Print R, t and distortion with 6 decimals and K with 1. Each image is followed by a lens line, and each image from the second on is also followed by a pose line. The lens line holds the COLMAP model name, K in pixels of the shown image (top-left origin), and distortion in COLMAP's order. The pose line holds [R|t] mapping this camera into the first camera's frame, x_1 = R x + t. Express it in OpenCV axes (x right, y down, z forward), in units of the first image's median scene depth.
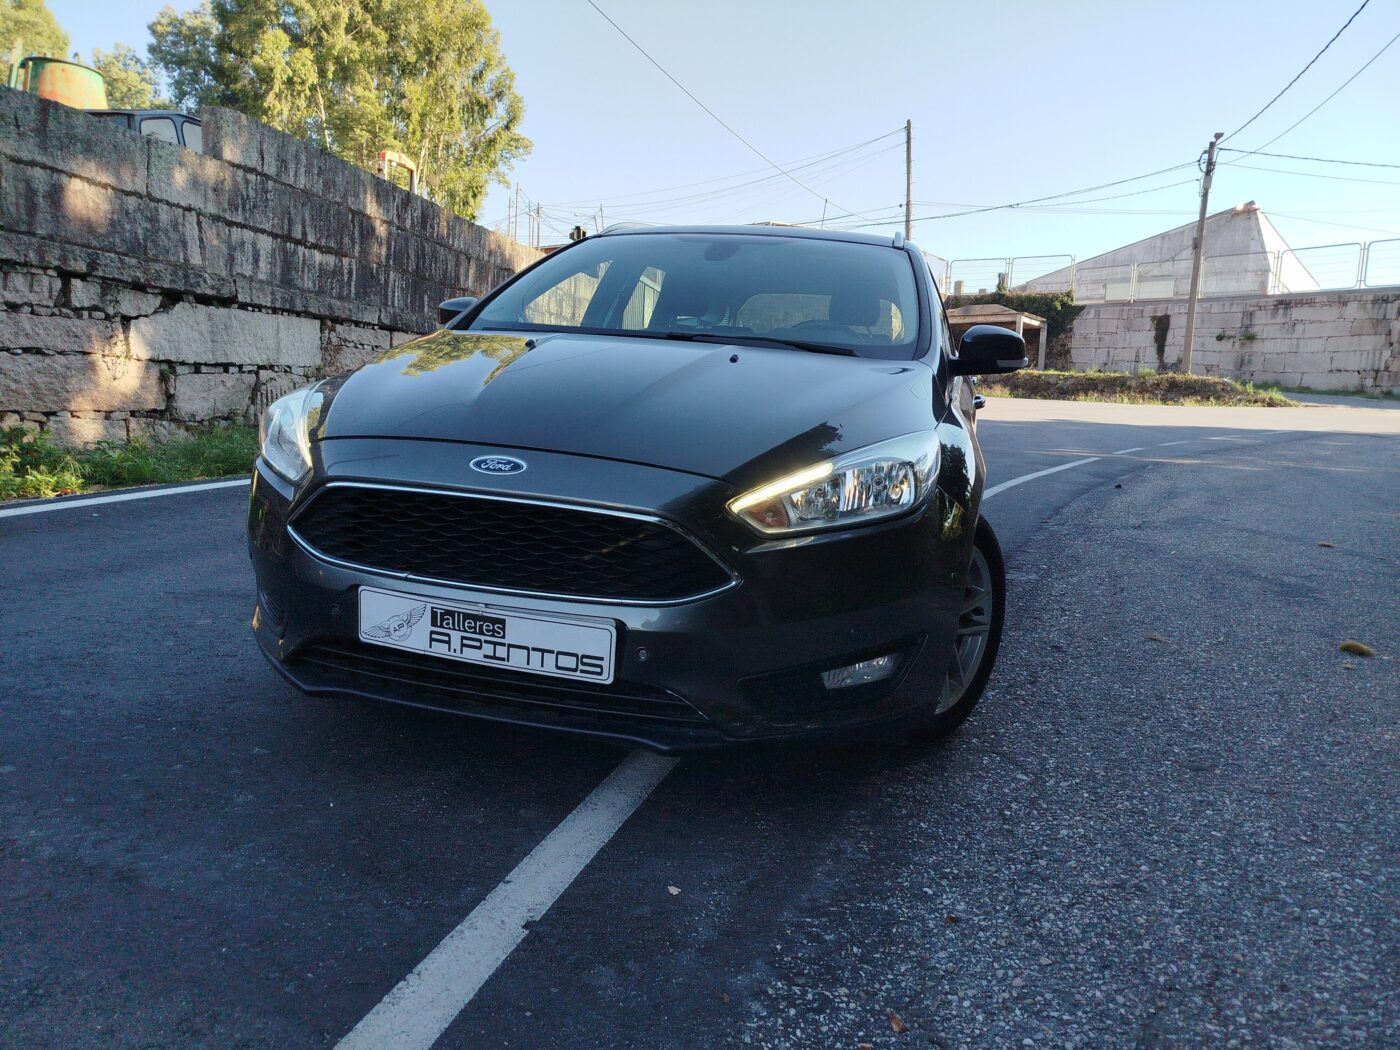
lens RADIAL K [[965.6, 0, 701.8], [0, 965.6, 519.0], [0, 0, 1]] dist [0.035357, -0.039522]
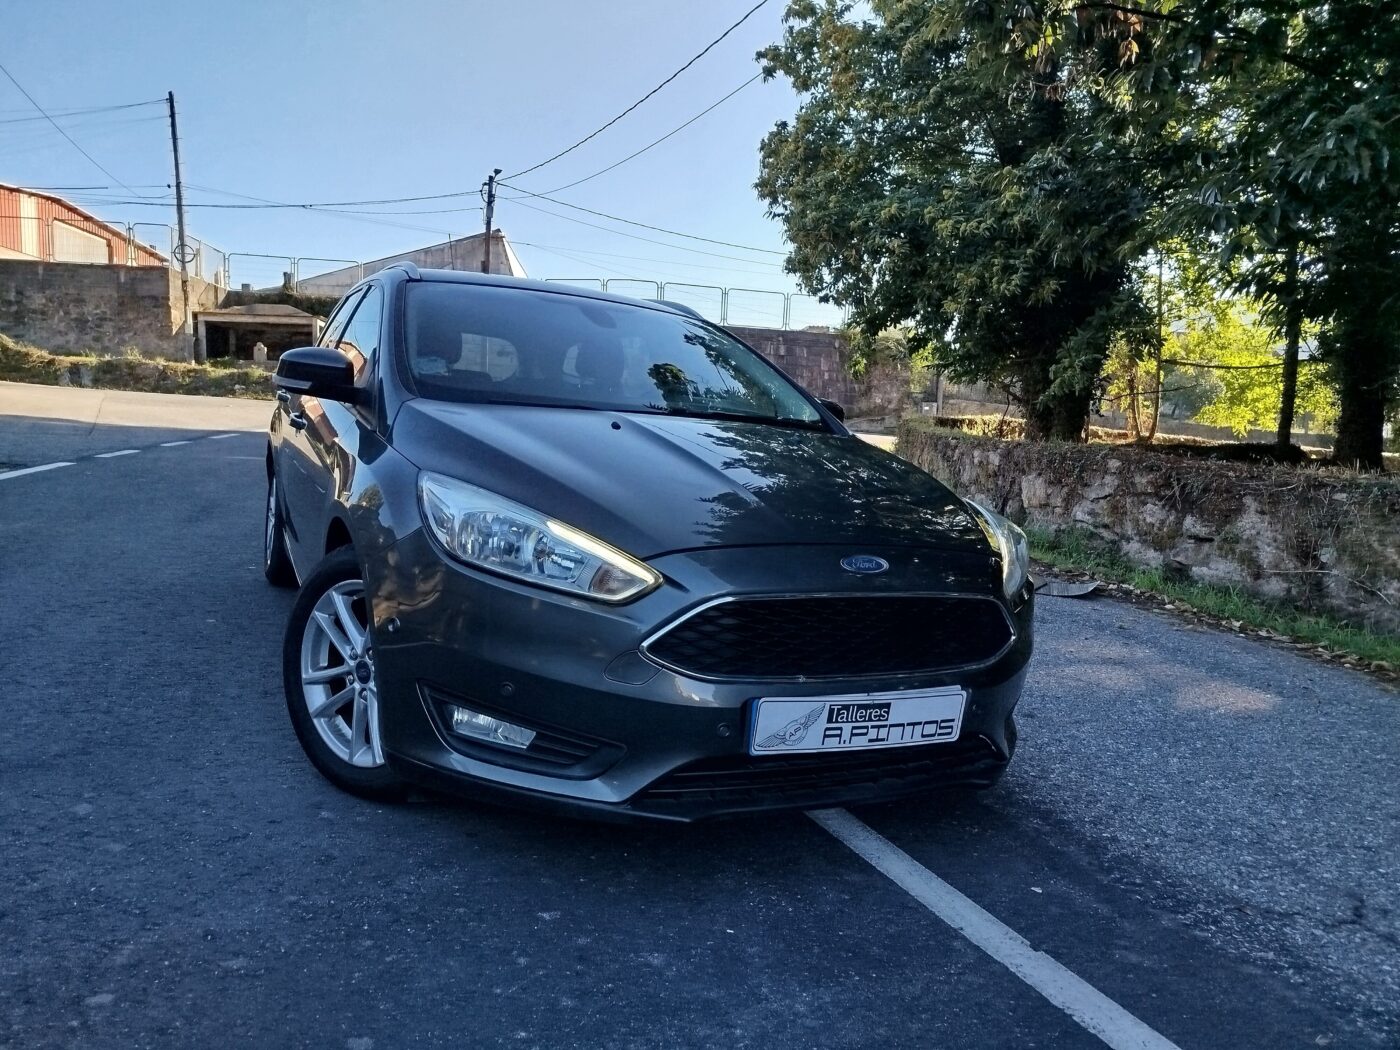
lens RADIAL K [[965.6, 0, 701.8], [0, 965.6, 519.0], [0, 0, 1]] dist [0.035357, -0.039522]
pose [[0.750618, -0.071354, 0.656872, -1.064681], [0.072038, 0.997063, 0.025988, -0.148590], [-0.656797, 0.027812, 0.753554, 0.298182]]
